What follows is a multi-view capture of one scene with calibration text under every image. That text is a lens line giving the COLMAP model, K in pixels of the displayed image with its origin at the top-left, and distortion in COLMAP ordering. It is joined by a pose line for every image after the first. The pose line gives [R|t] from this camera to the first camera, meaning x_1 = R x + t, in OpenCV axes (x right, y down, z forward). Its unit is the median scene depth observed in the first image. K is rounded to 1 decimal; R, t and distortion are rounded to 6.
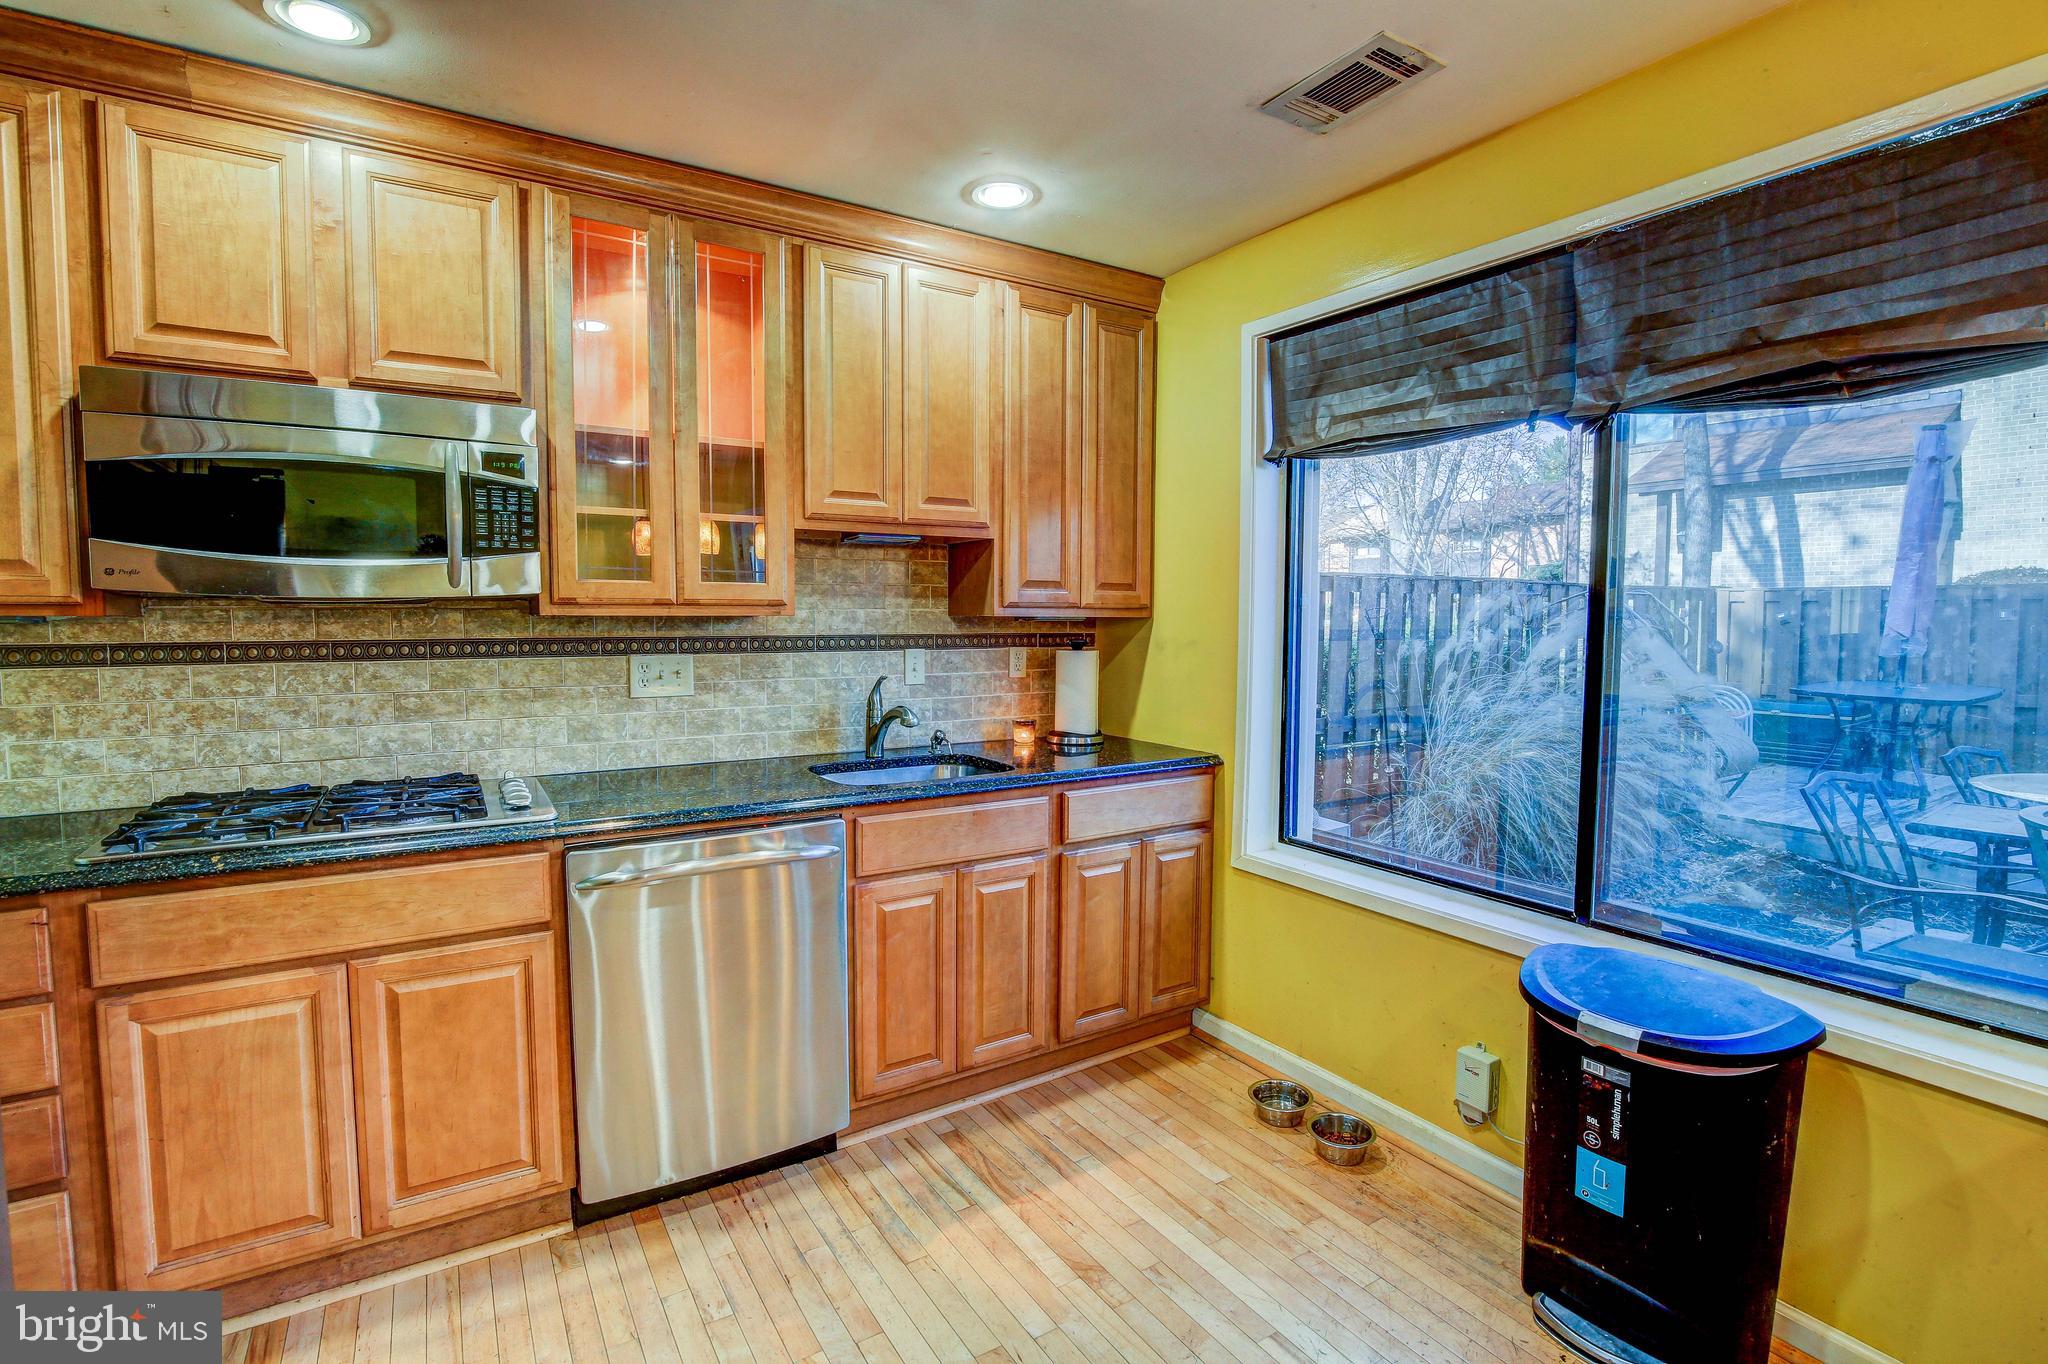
lens RADIAL K [[942.8, 0, 1013.7], [0, 942.8, 676.8], [0, 0, 1]] dist [-0.038955, 0.008100]
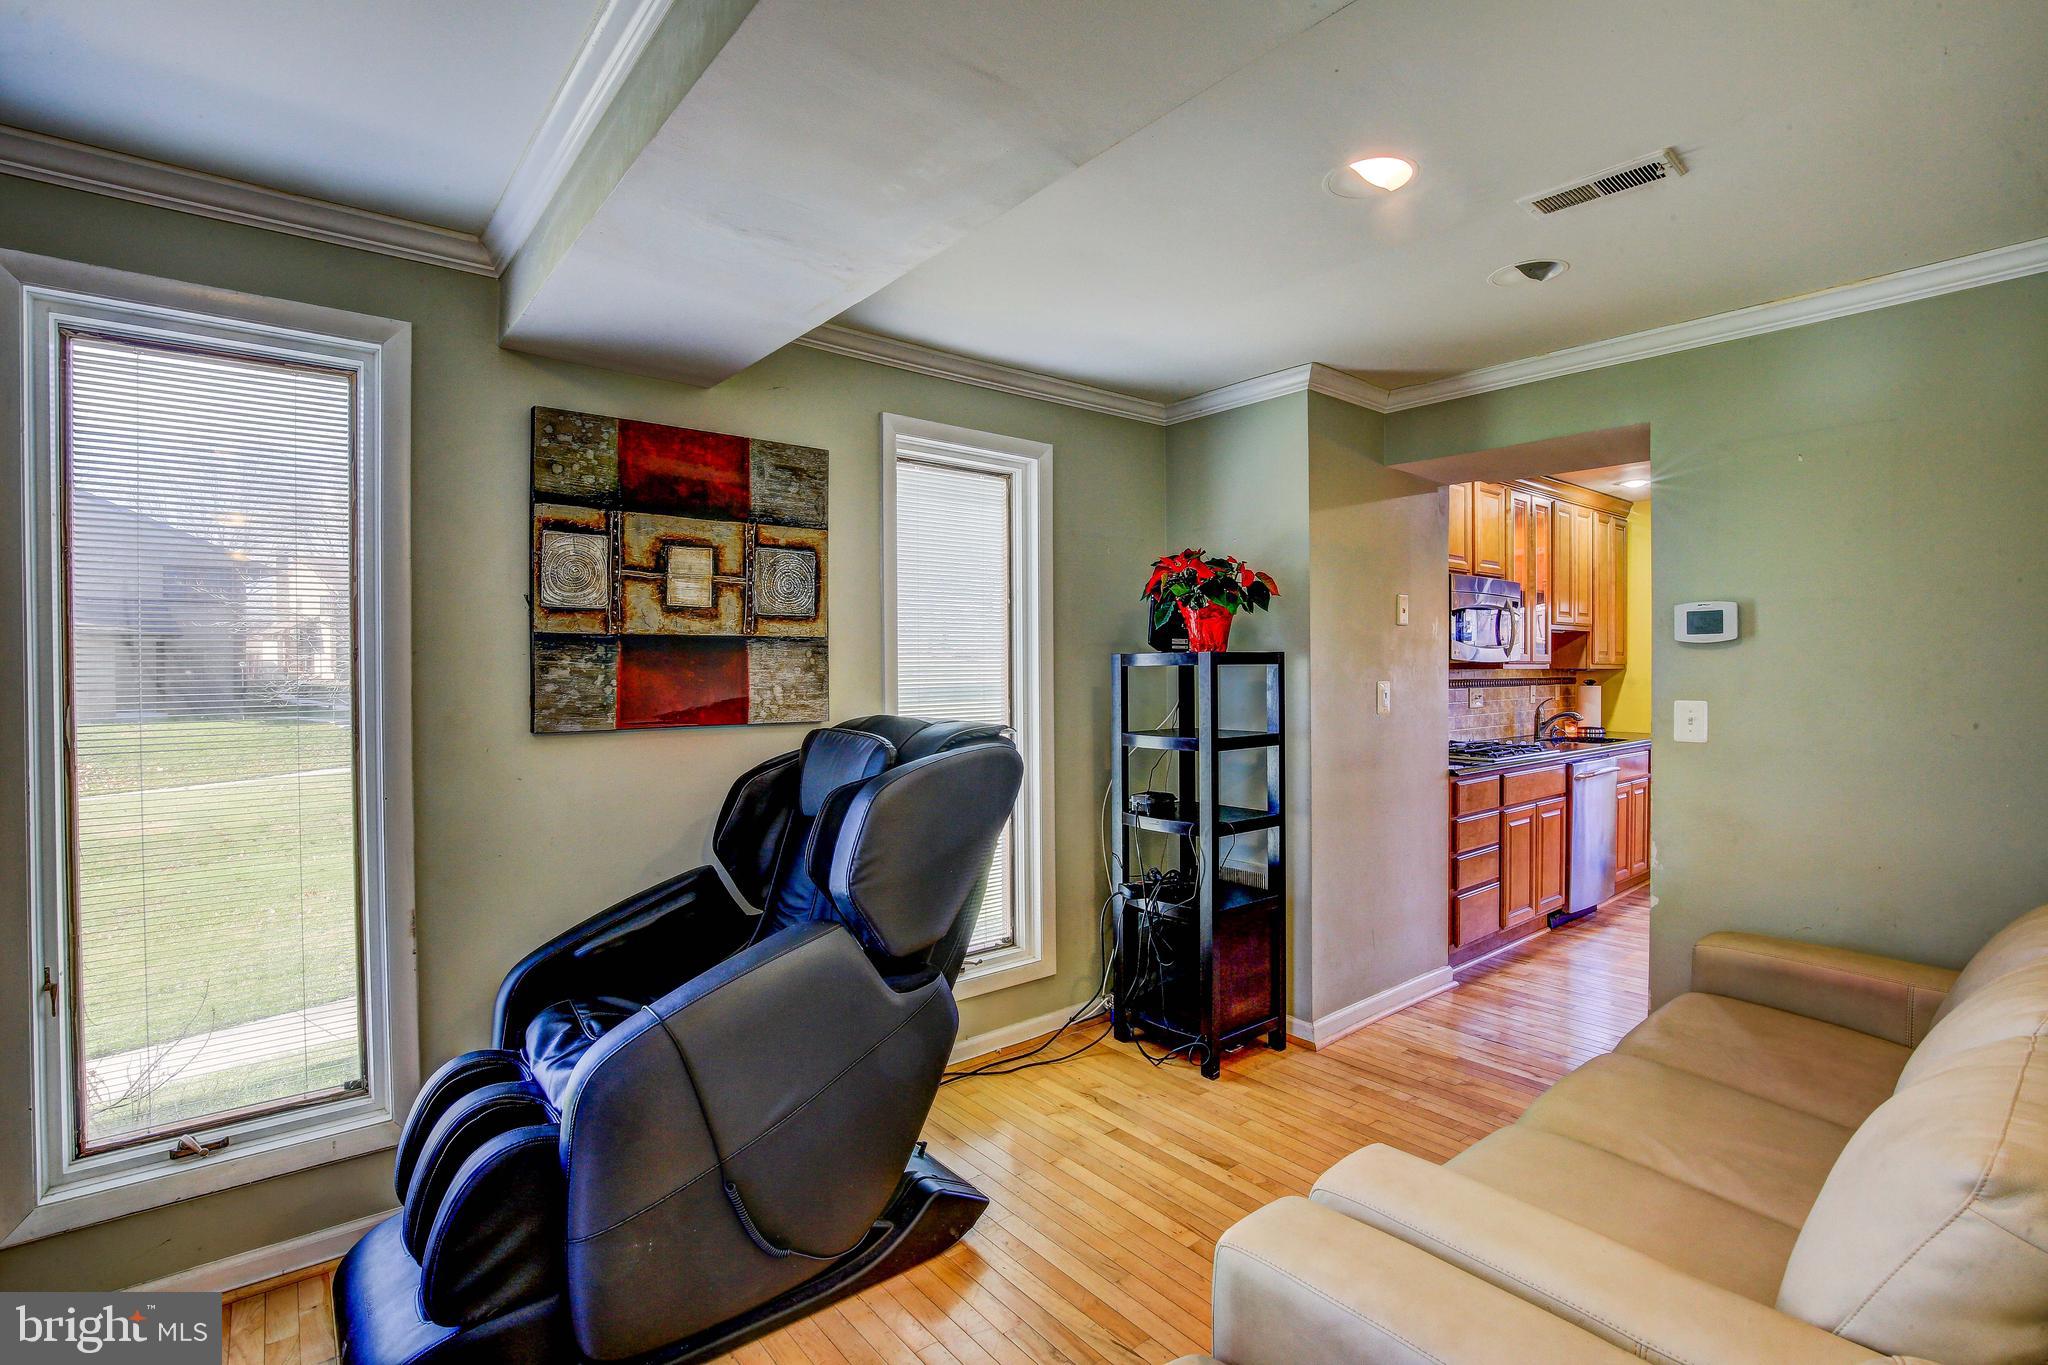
lens RADIAL K [[942.8, 0, 1013.7], [0, 942.8, 677.3], [0, 0, 1]] dist [-0.038955, 0.008100]
pose [[0.993036, -0.006923, 0.117604, -1.727130], [0.013732, 0.998269, -0.057182, 0.061193], [-0.117005, 0.058398, 0.991413, -0.997106]]
